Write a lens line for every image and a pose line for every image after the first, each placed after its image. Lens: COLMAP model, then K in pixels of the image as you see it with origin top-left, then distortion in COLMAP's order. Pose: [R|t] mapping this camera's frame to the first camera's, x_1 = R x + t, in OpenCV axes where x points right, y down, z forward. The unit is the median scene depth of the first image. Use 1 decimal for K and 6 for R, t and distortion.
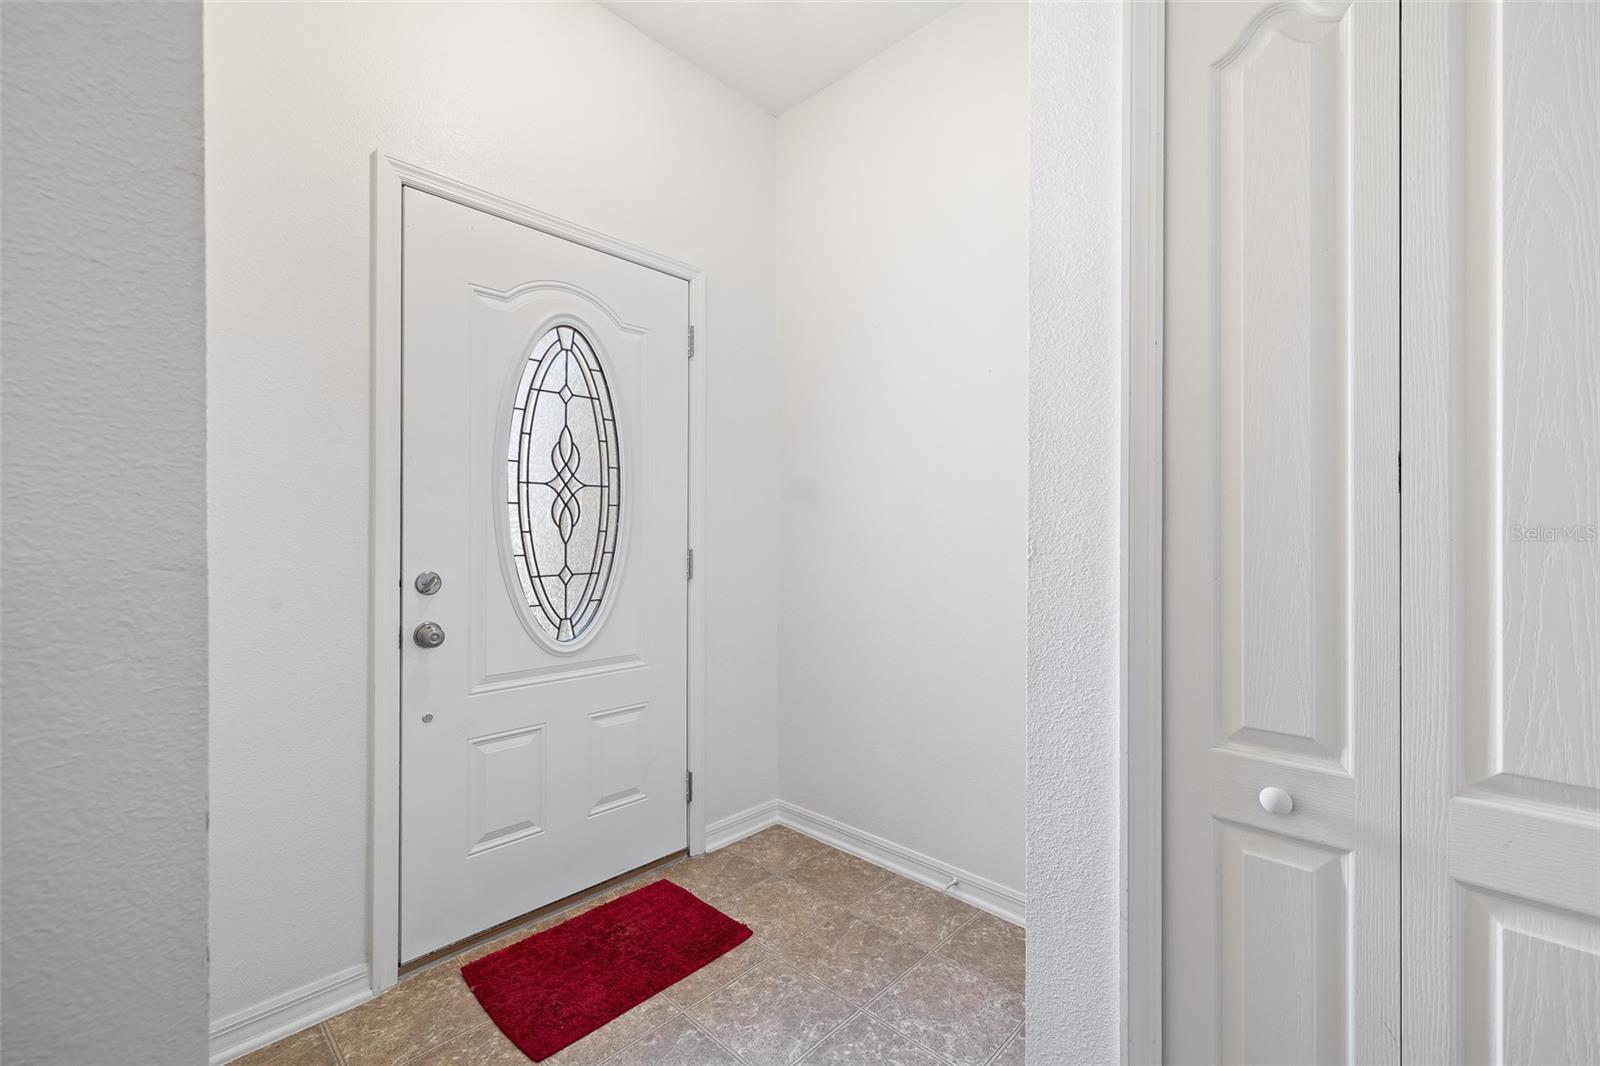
lens RADIAL K [[672.3, 0, 800.0], [0, 672.3, 533.0], [0, 0, 1]] dist [0.001447, 0.000098]
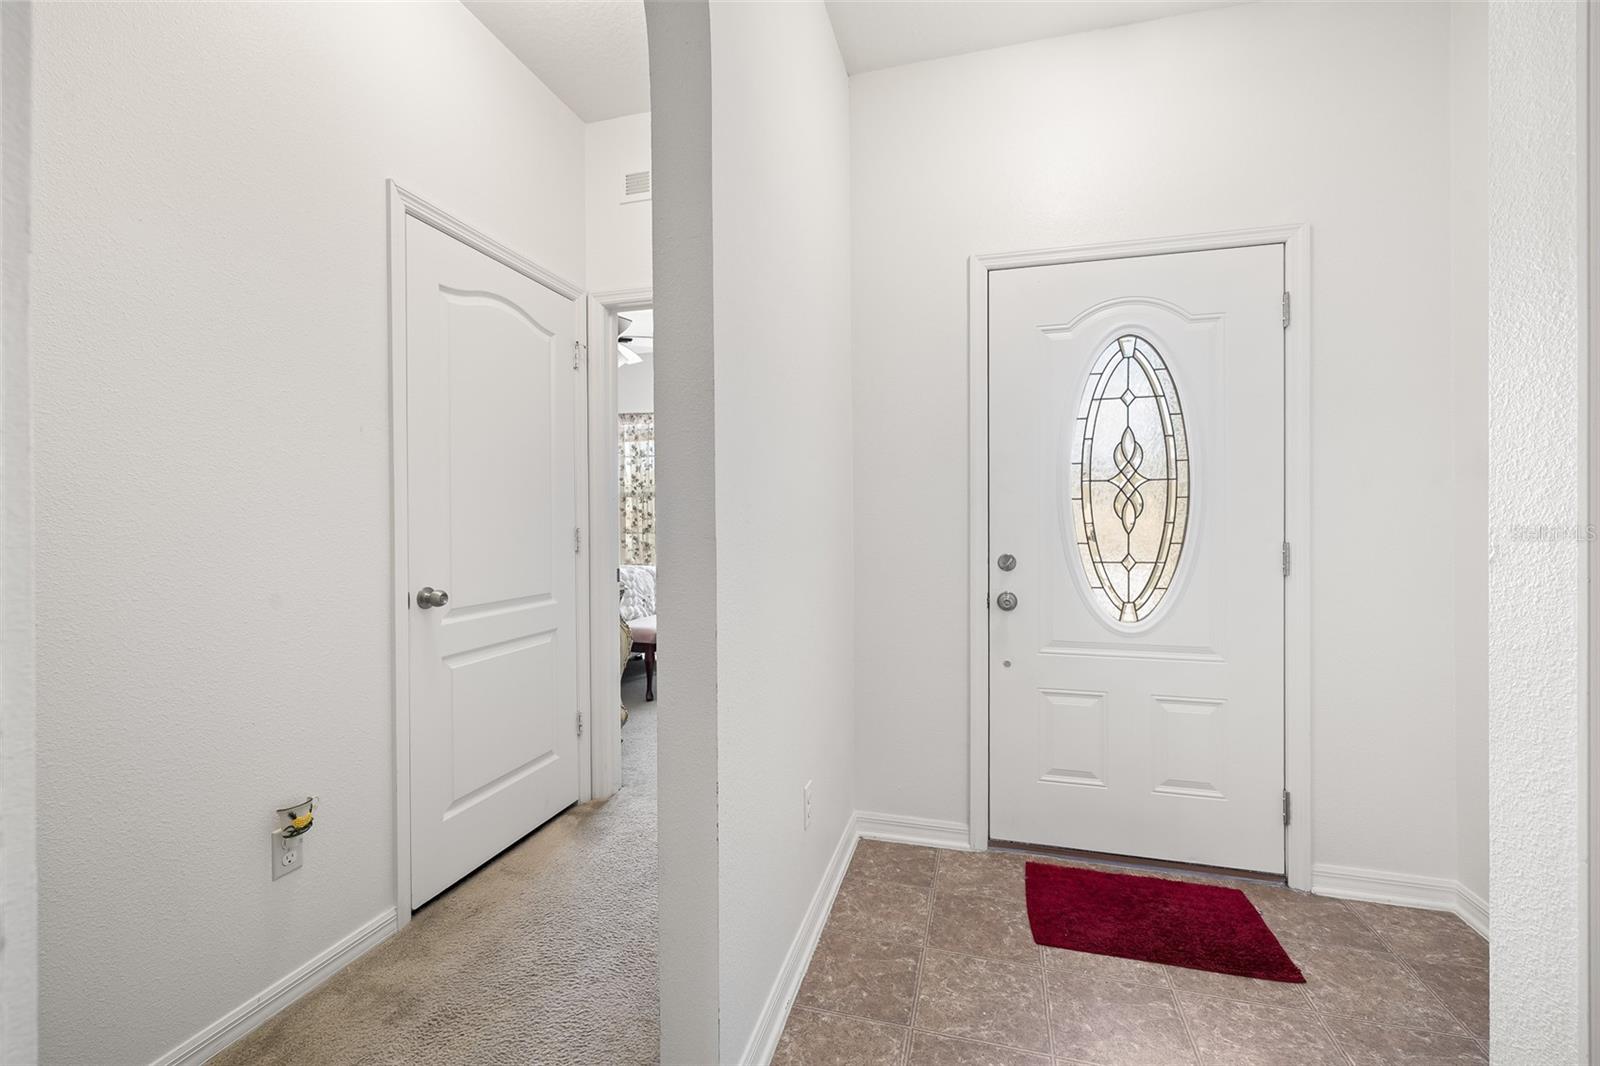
lens RADIAL K [[666.2, 0, 797.6], [0, 666.2, 527.8], [0, 0, 1]] dist [0.001535, 0.000209]
pose [[0.471990, 0.003492, -0.881597, 0.358149], [0.001888, 0.999986, 0.004971, -0.000847], [0.881602, -0.004011, 0.471976, 0.011715]]
